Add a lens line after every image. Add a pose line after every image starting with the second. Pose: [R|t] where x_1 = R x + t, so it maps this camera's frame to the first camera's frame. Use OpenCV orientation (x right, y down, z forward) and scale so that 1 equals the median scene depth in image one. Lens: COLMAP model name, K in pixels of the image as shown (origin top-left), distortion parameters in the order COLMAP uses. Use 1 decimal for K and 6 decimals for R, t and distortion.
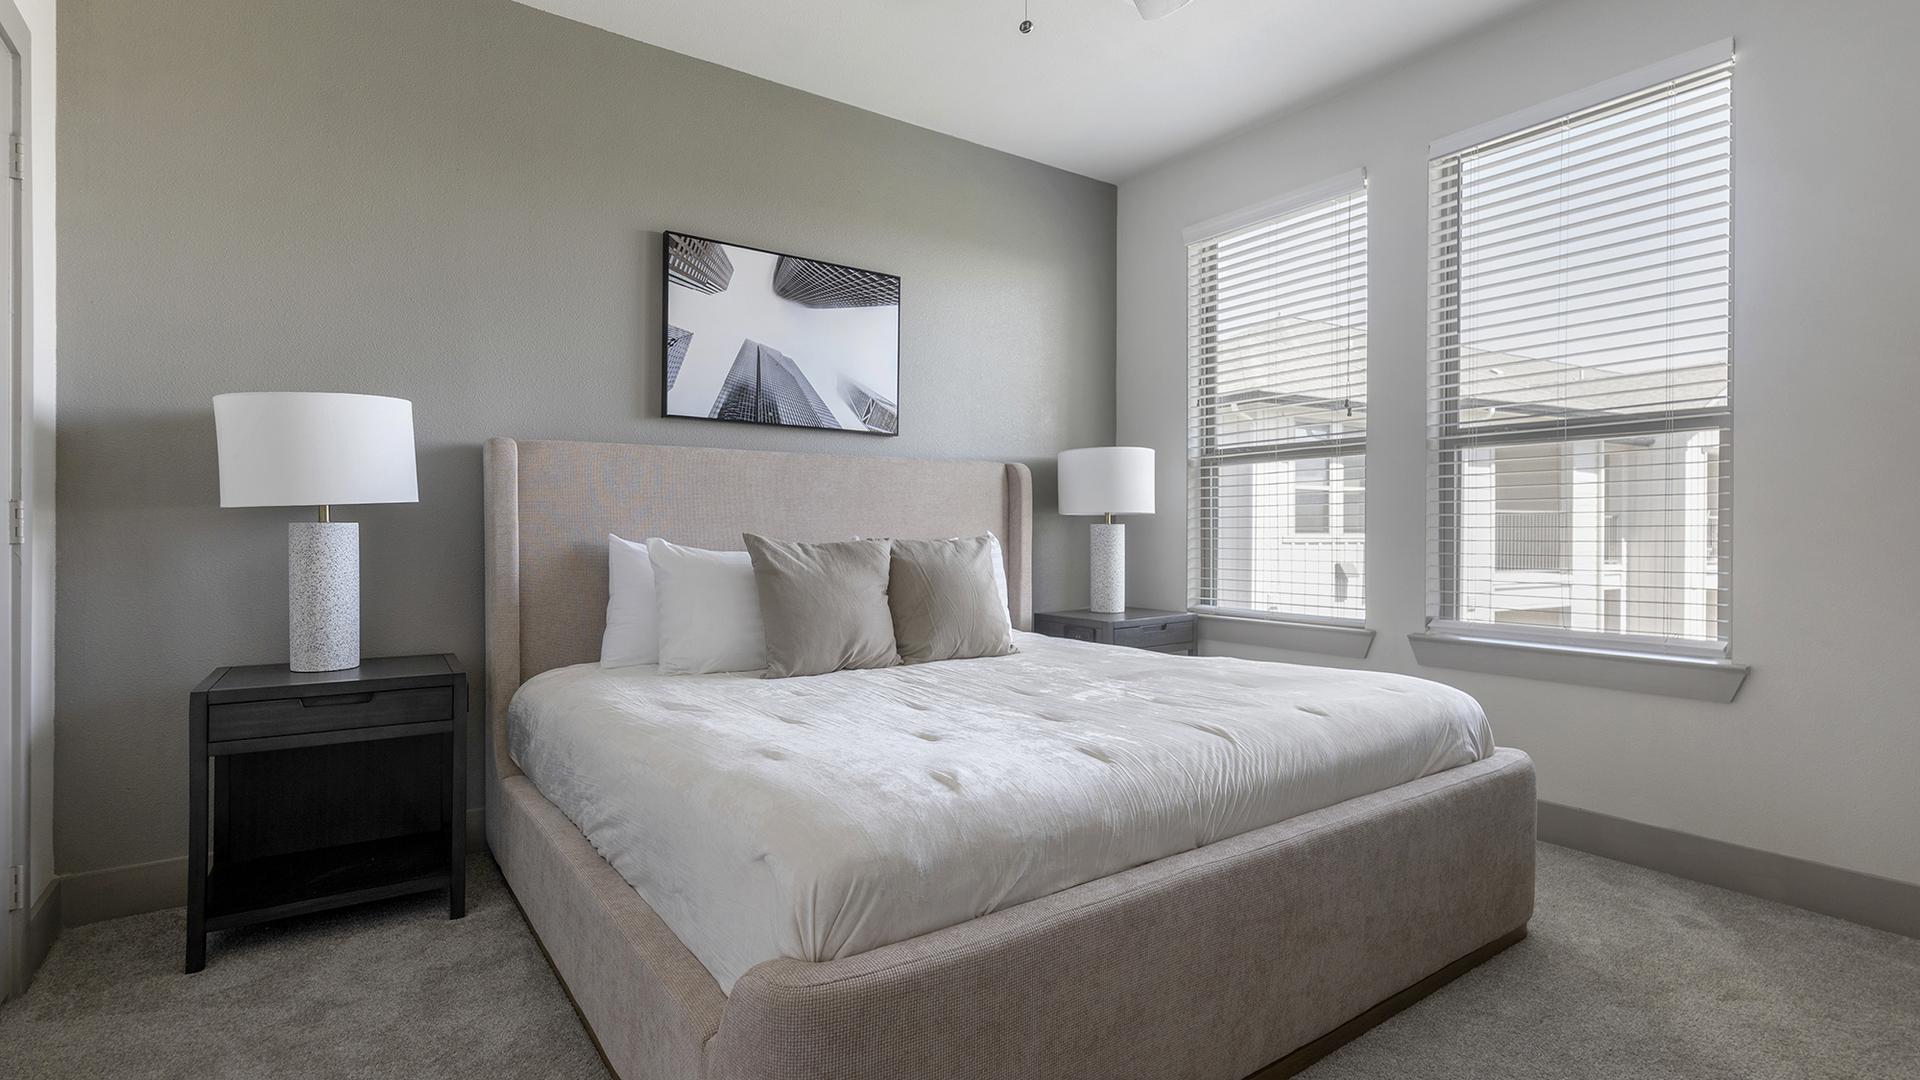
lens RADIAL K [[902.0, 0, 960.2], [0, 902.0, 510.1], [0, 0, 1]] dist [0.000642, -0.000090]
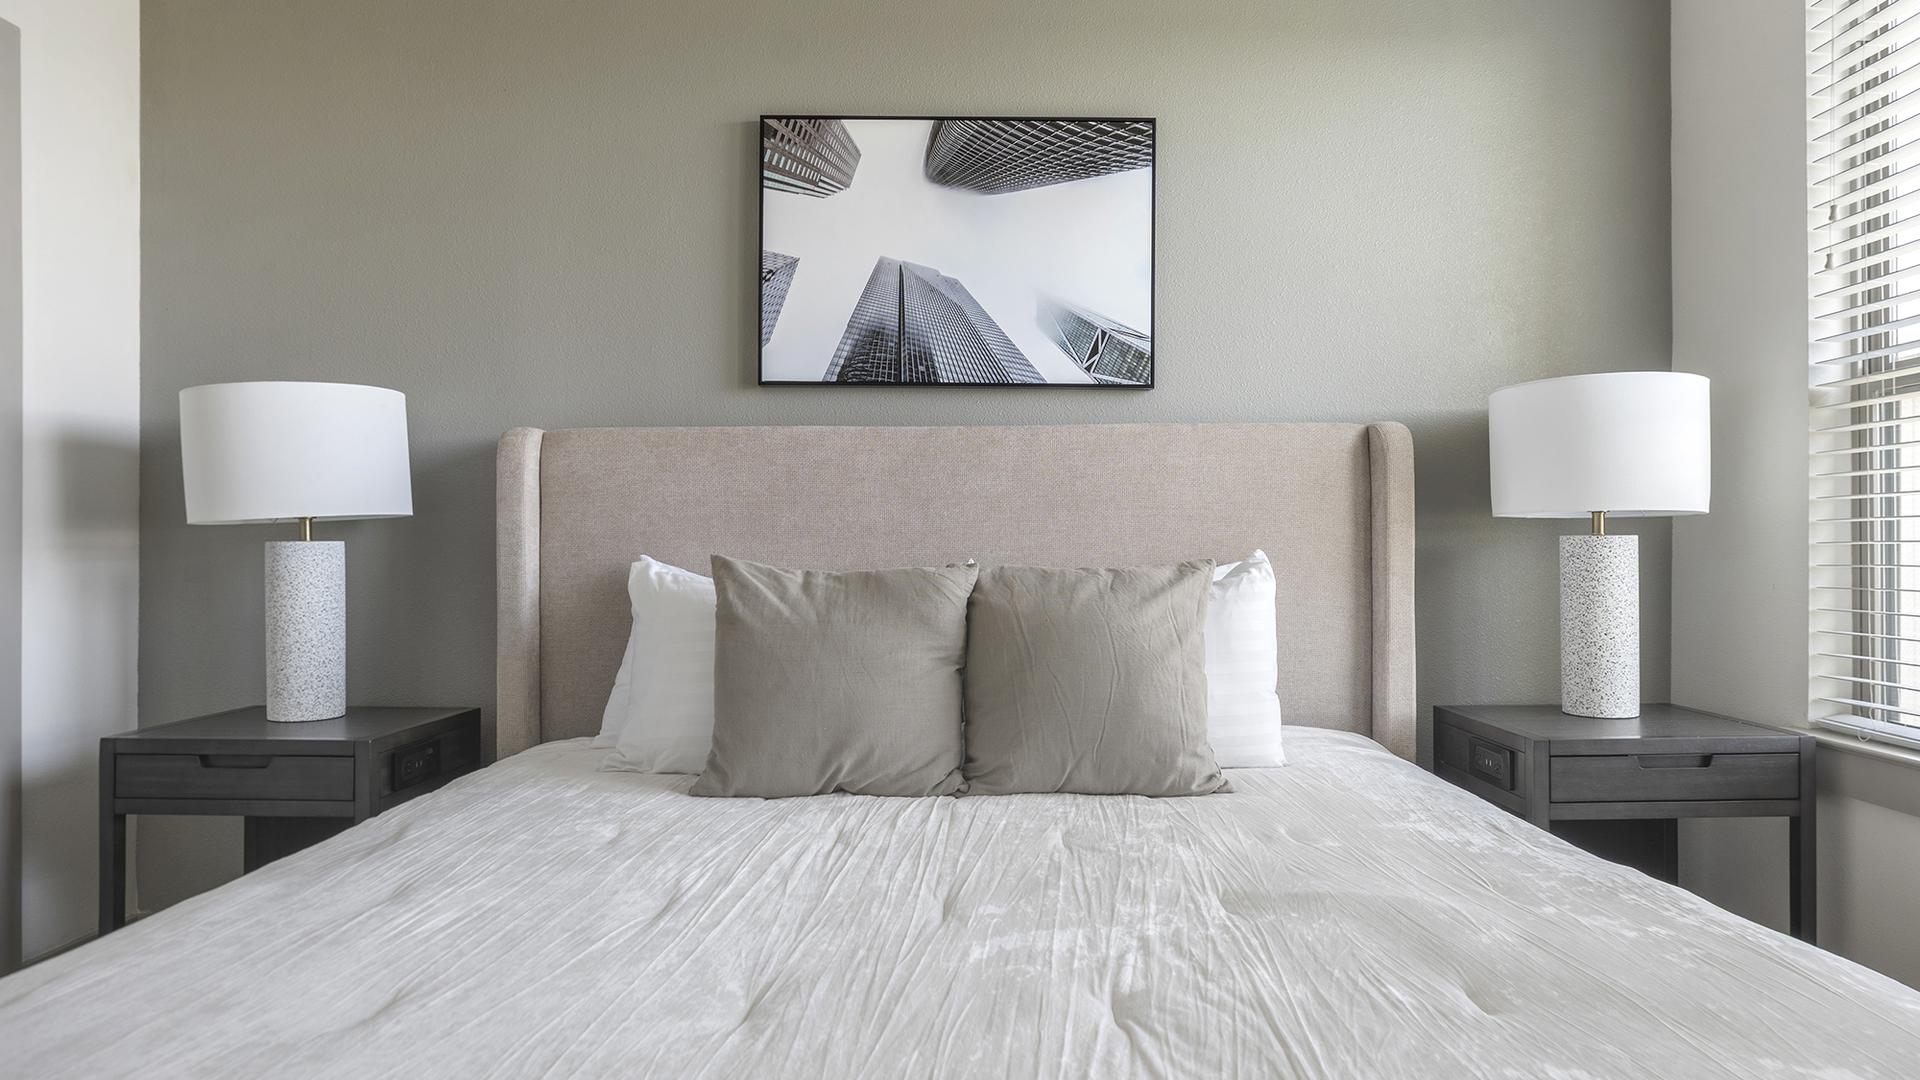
lens RADIAL K [[1160.9, 0, 824.4], [0, 1160.9, 533.5], [0, 0, 1]] dist [-0.026719, 0.042053]
pose [[0.819066, -0.008051, -0.573643, 0.211303], [0.015477, 0.999848, 0.008066, 0.003830], [0.573491, -0.015485, 0.819066, 0.284624]]
